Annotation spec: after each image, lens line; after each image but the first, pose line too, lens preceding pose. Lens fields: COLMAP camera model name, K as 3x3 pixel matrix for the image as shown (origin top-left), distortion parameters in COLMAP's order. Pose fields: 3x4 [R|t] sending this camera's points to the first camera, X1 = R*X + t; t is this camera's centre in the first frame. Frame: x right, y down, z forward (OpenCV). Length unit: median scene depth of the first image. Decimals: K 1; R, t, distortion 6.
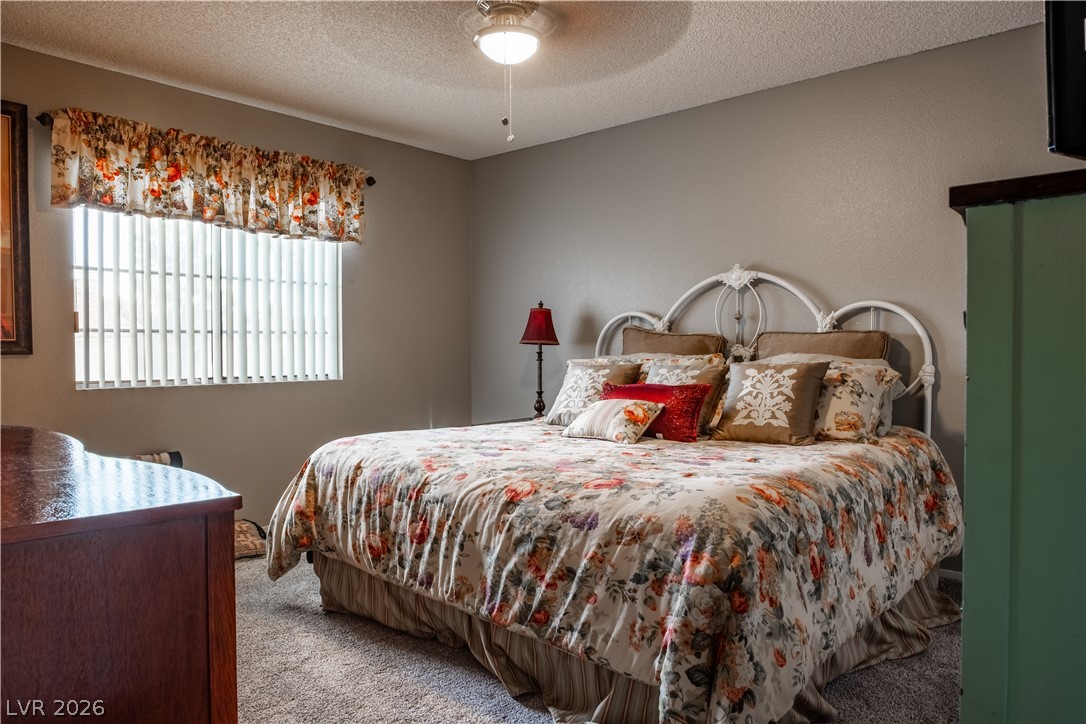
lens RADIAL K [[758.9, 0, 541.0], [0, 758.9, 363.0], [0, 0, 1]] dist [-0.012406, 0.001890]
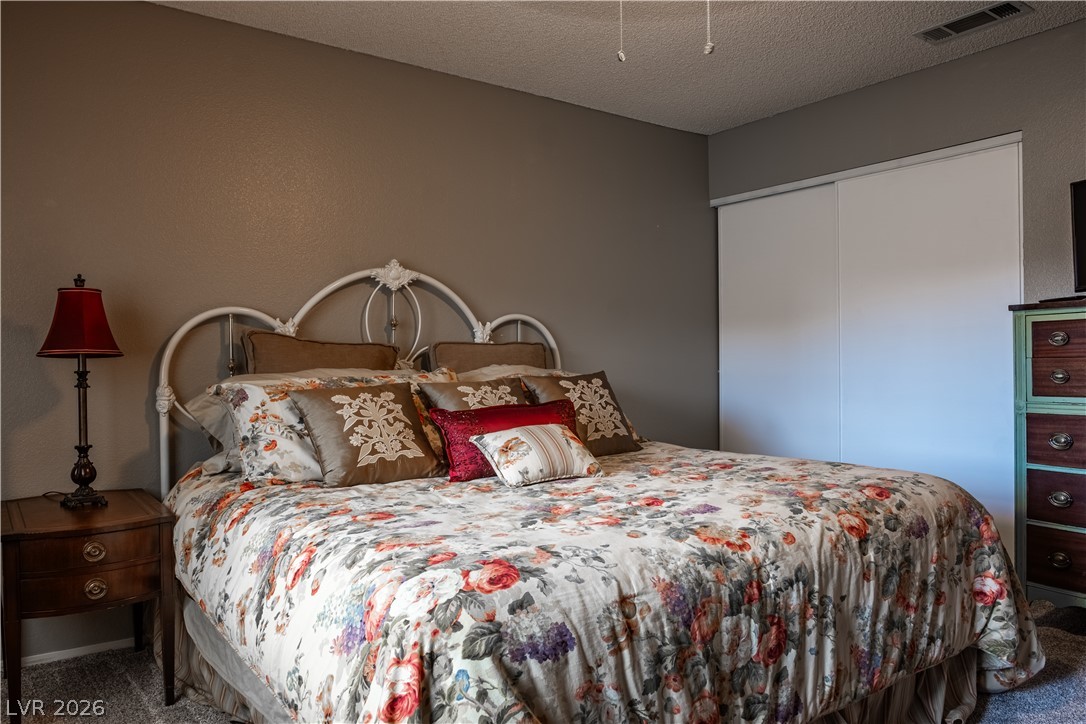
lens RADIAL K [[758.9, 0, 540.9], [0, 758.9, 356.1], [0, 0, 1]] dist [-0.012406, 0.001890]
pose [[0.164186, -0.000316, 0.986429, -0.740537], [0.028952, 0.999571, -0.004499, -0.021566], [-0.986004, 0.029298, 0.164124, 0.969654]]
